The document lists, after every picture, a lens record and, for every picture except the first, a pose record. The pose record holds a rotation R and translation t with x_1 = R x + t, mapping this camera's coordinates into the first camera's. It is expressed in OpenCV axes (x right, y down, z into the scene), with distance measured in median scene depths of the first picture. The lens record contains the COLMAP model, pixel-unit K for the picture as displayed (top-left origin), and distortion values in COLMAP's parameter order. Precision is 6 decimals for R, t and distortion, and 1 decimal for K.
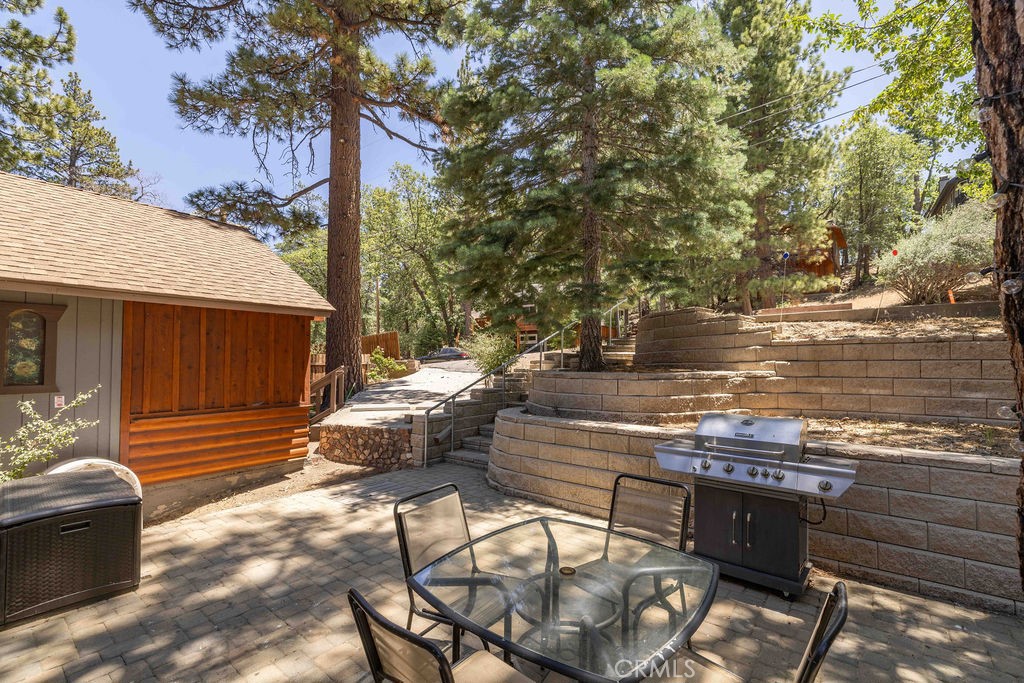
lens RADIAL K [[437.0, 0, 514.5], [0, 437.0, 348.5], [0, 0, 1]] dist [0.004115, 0.000495]
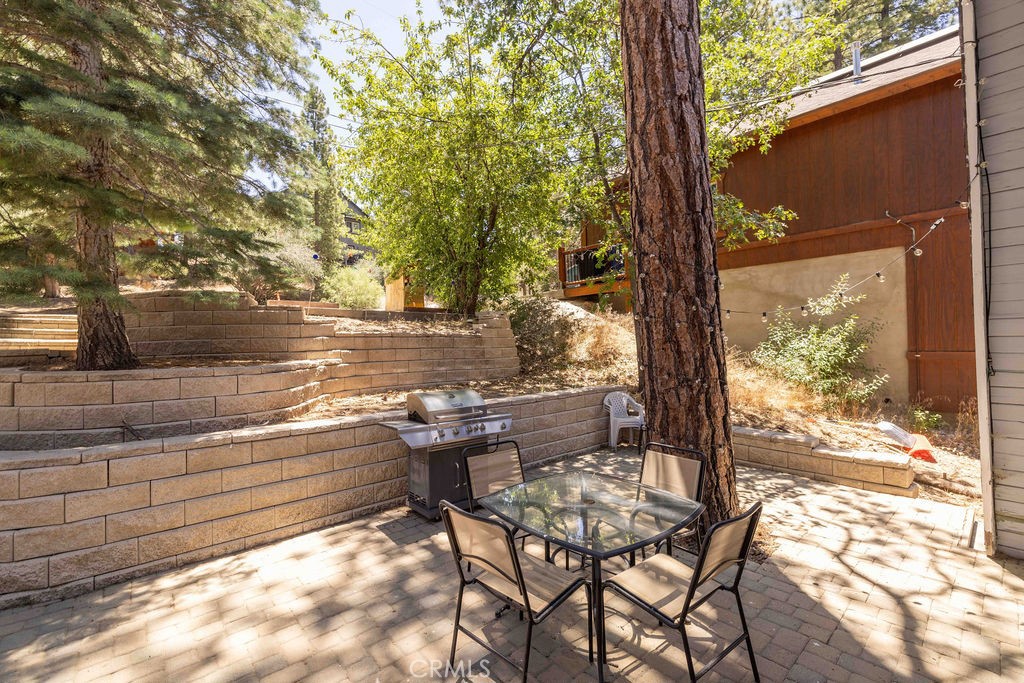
lens RADIAL K [[437.0, 0, 509.9], [0, 437.0, 339.8], [0, 0, 1]] dist [0.004115, 0.000495]
pose [[0.178028, 0.011773, 0.983955, -0.487761], [-0.019953, 0.999766, -0.008353, 0.002388], [-0.983823, -0.018145, 0.178222, 0.373105]]
